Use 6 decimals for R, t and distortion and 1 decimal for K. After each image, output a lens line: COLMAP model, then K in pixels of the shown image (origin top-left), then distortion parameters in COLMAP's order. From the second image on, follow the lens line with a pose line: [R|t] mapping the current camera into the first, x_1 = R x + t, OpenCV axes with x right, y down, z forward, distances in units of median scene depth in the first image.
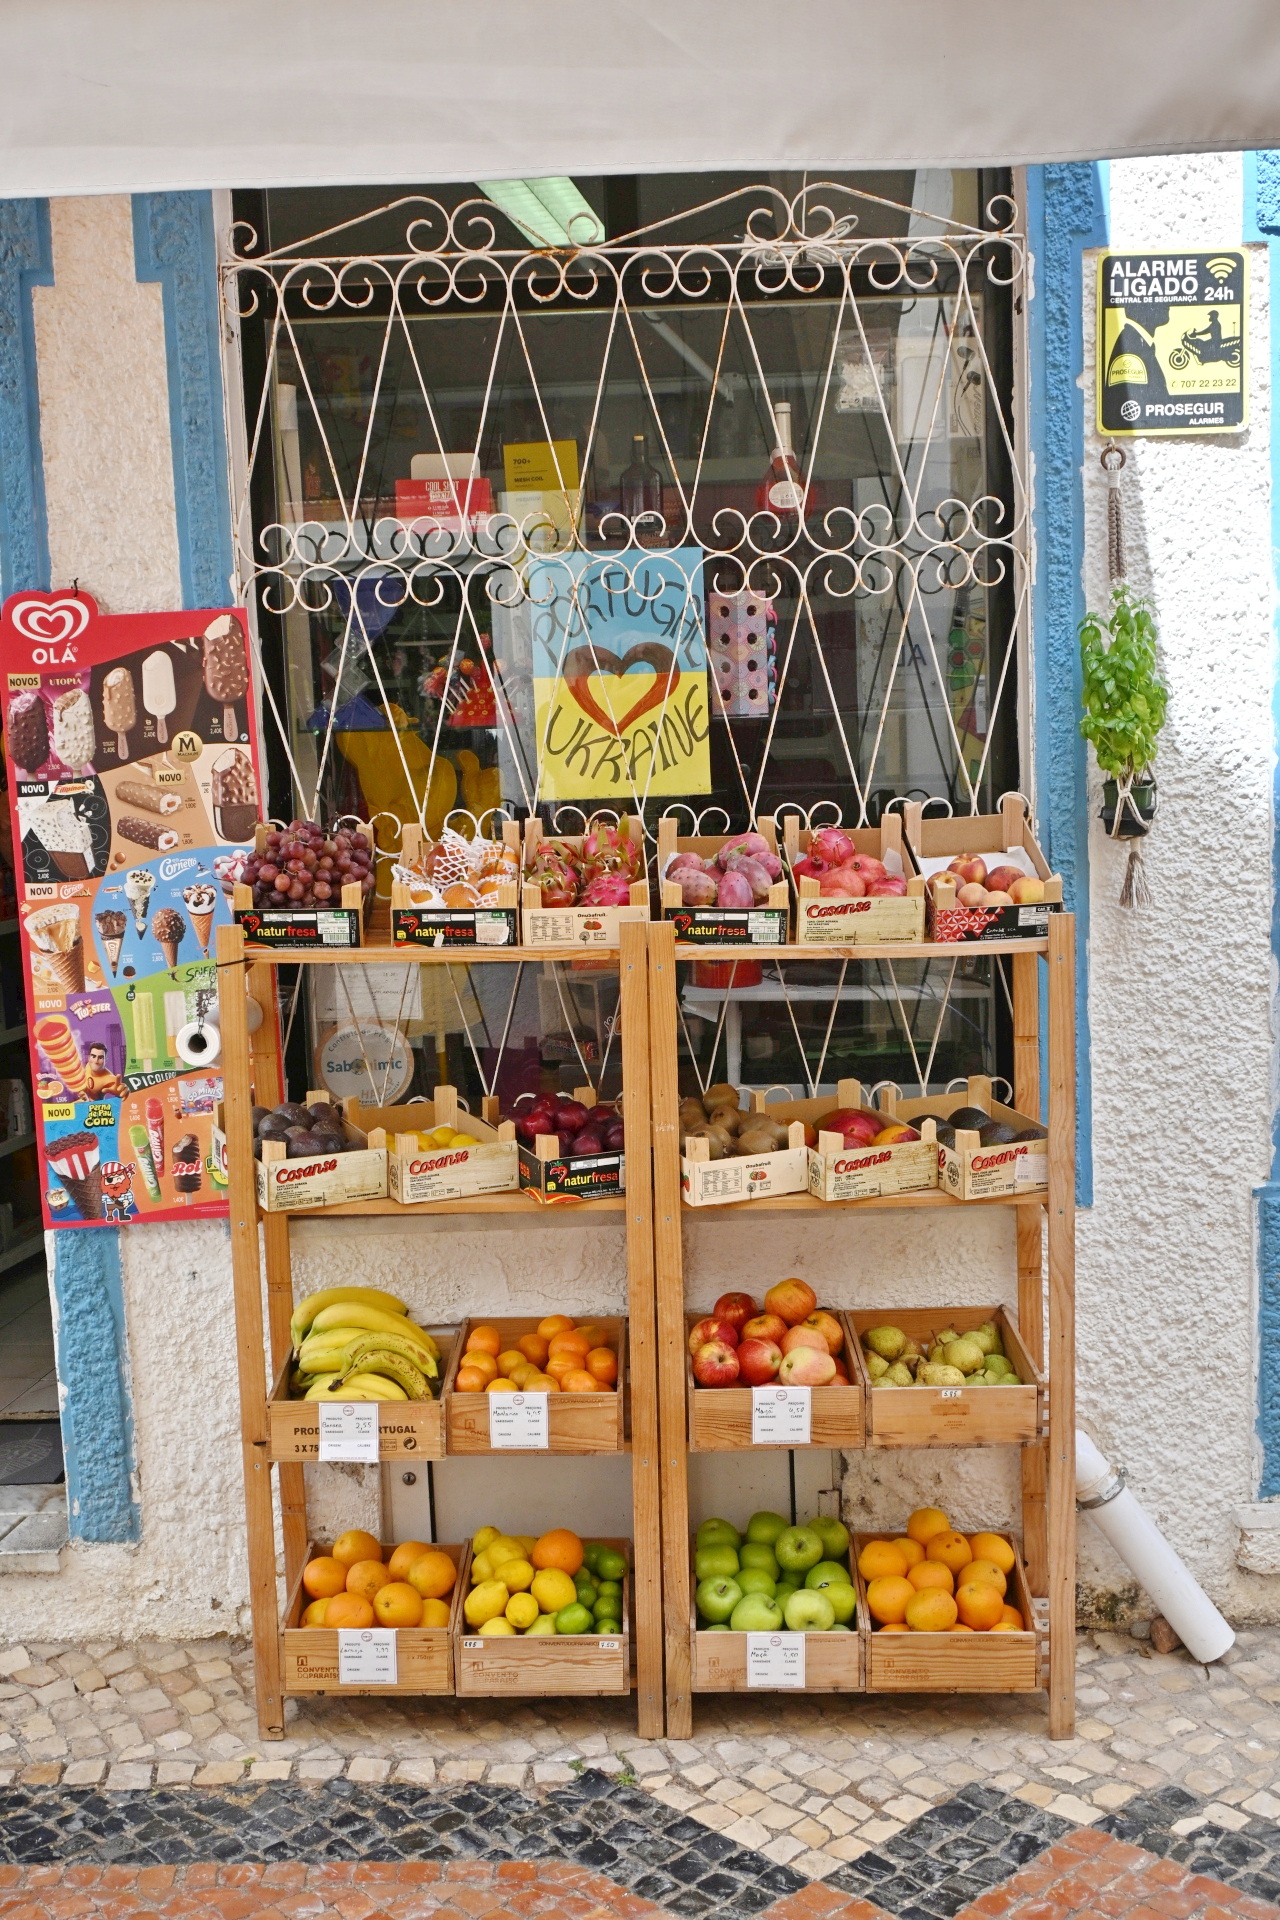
lens RADIAL K [[2163.8, 0, 640.0], [0, 2163.8, 971.5], [0, 0, 1]] dist [-0.003335, 0.000000]
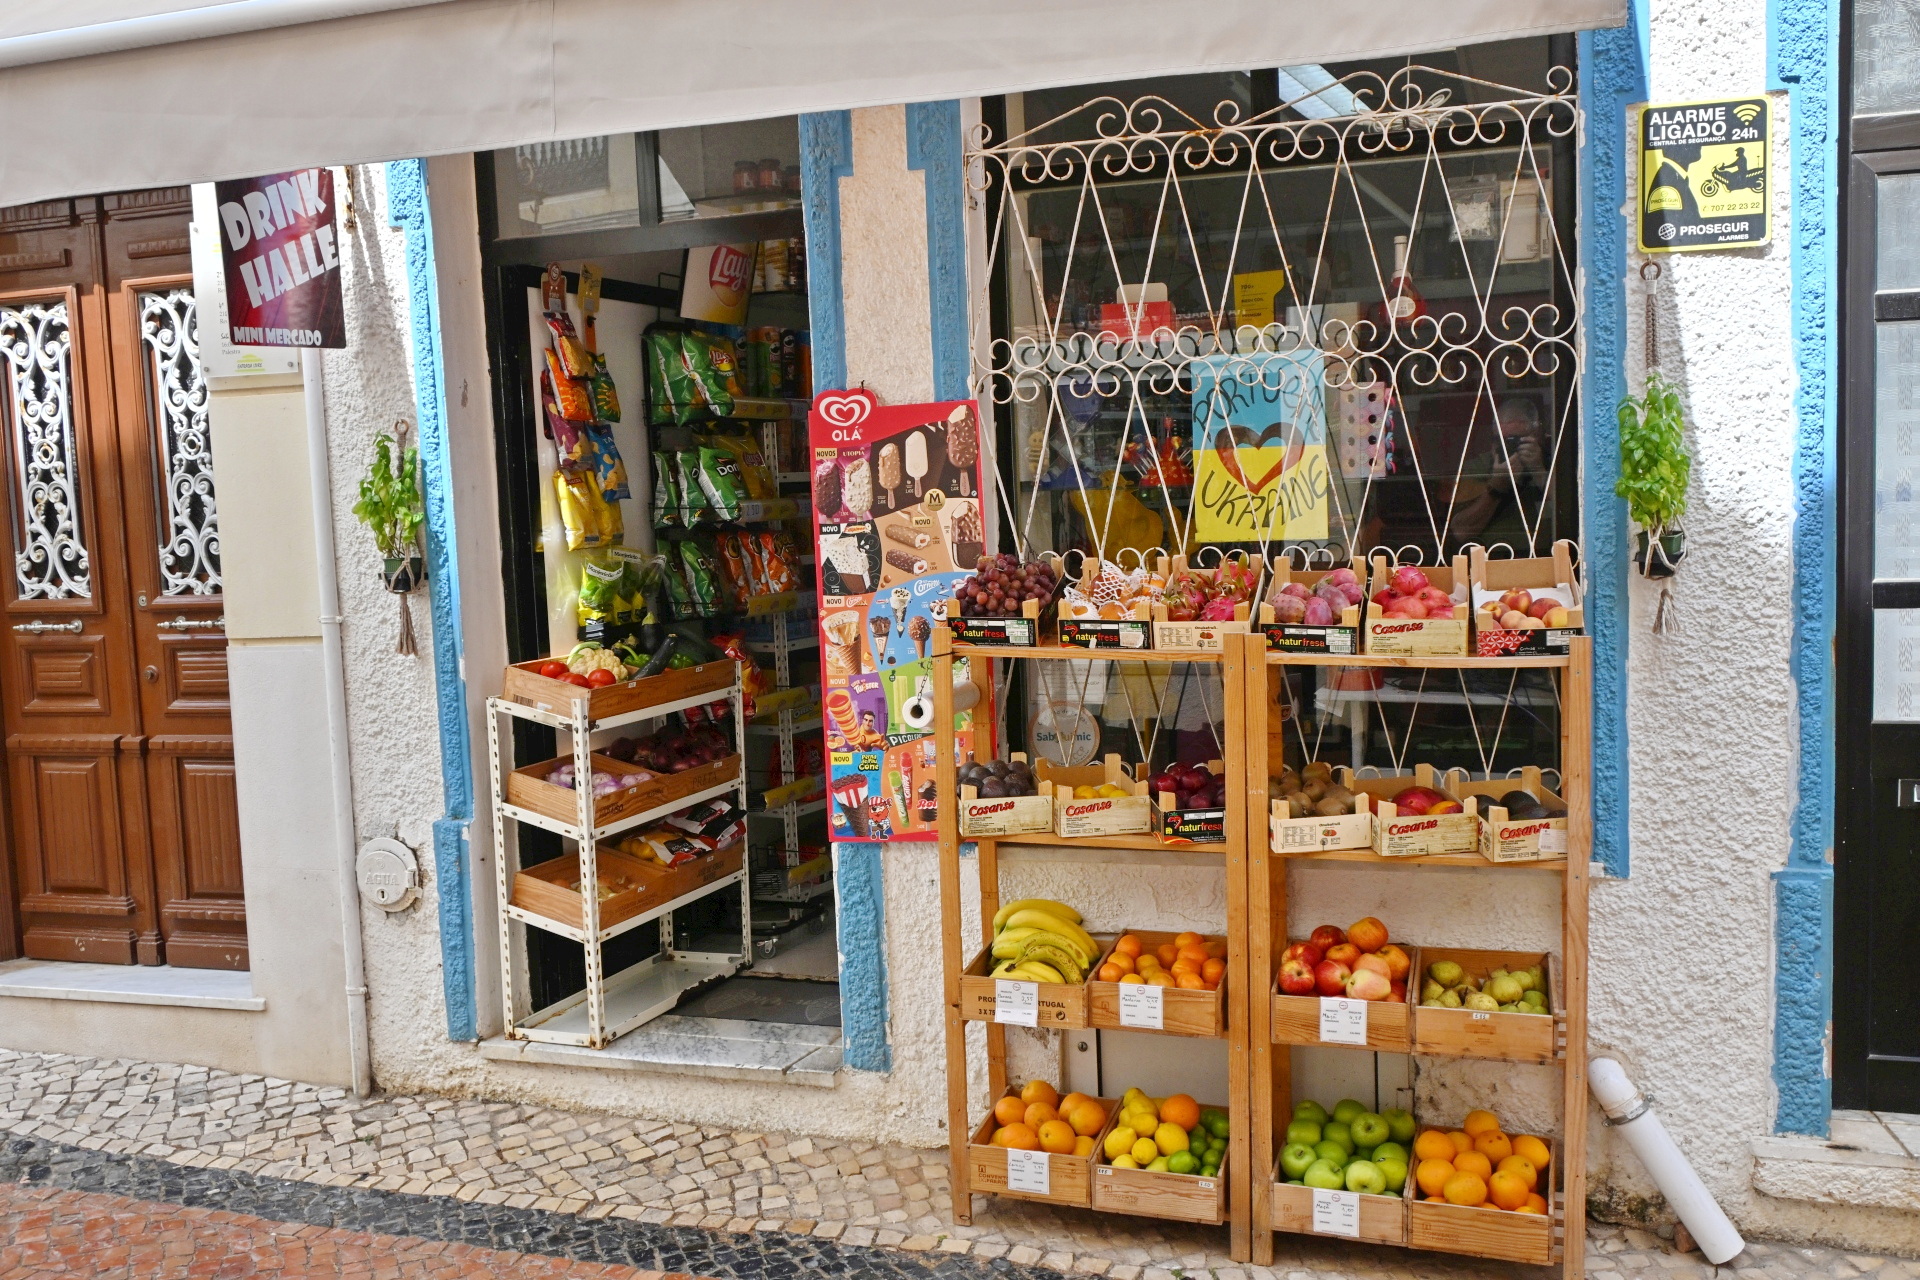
lens RADIAL K [[1697.9, 0, 966.7], [0, 1697.9, 639.2], [0, 0, 1]] dist [-0.005024, -0.004066]
pose [[0.954890, 0.028893, -0.295551, 0.137732], [-0.036290, 0.999150, -0.019574, 0.006233], [0.294734, 0.029417, 0.955126, -0.034015]]
